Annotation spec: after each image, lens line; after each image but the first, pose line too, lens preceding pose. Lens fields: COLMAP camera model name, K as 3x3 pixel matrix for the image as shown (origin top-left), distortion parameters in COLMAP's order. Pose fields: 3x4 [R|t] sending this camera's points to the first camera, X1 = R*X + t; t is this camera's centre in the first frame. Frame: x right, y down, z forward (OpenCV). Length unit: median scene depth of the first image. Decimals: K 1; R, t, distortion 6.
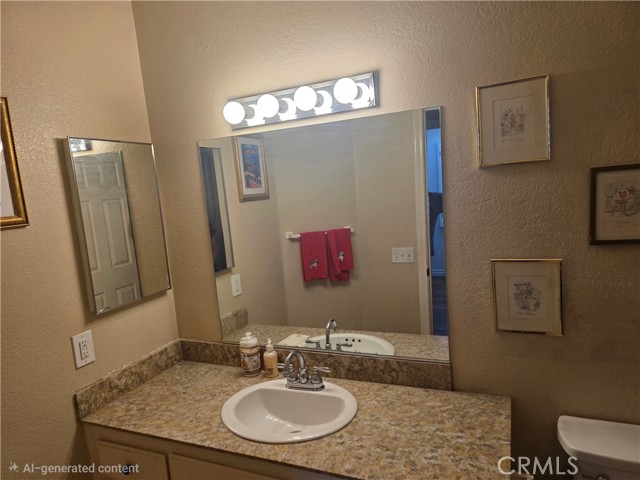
lens RADIAL K [[431.3, 0, 321.2], [0, 431.3, 239.8], [0, 0, 1]] dist [0.055450, -0.047767]
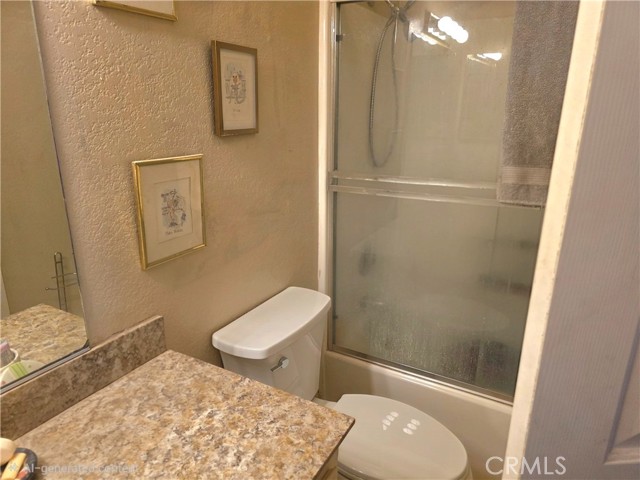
lens RADIAL K [[431.3, 0, 320.2], [0, 431.3, 240.6], [0, 0, 1]] dist [0.055450, -0.047767]
pose [[0.096549, -0.208391, 0.973268, -0.262279], [0.116604, 0.973471, 0.196867, 0.067706], [-0.988474, 0.094480, 0.118287, 0.692375]]
